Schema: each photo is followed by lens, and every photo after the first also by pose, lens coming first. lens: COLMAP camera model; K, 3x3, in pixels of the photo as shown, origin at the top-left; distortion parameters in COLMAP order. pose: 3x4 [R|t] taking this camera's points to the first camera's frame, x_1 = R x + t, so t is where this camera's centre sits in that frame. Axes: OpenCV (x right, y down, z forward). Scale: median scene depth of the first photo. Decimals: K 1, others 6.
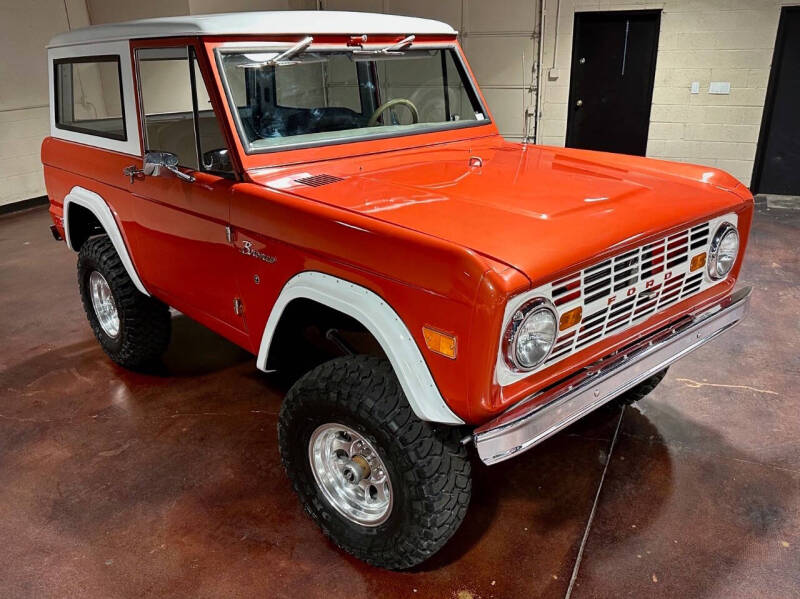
lens RADIAL K [[676.3, 0, 410.3], [0, 676.3, 319.0], [0, 0, 1]] dist [0.049607, -0.065958]
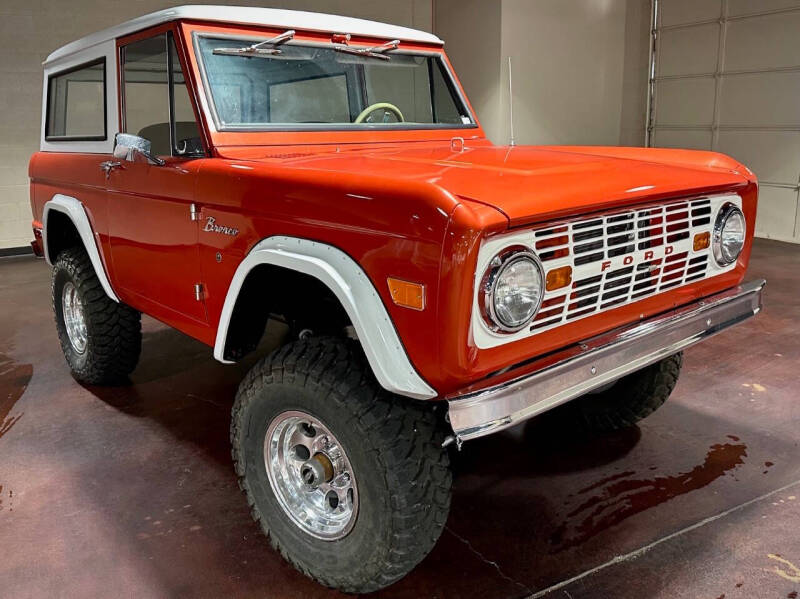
lens RADIAL K [[676.3, 0, 395.8], [0, 676.3, 257.4], [0, 0, 1]] dist [0.049607, -0.065958]
pose [[0.999586, 0.006334, -0.028055, 0.038546], [-0.011590, 0.981452, -0.191360, 0.111313], [0.026322, 0.191606, 0.981119, 0.097585]]
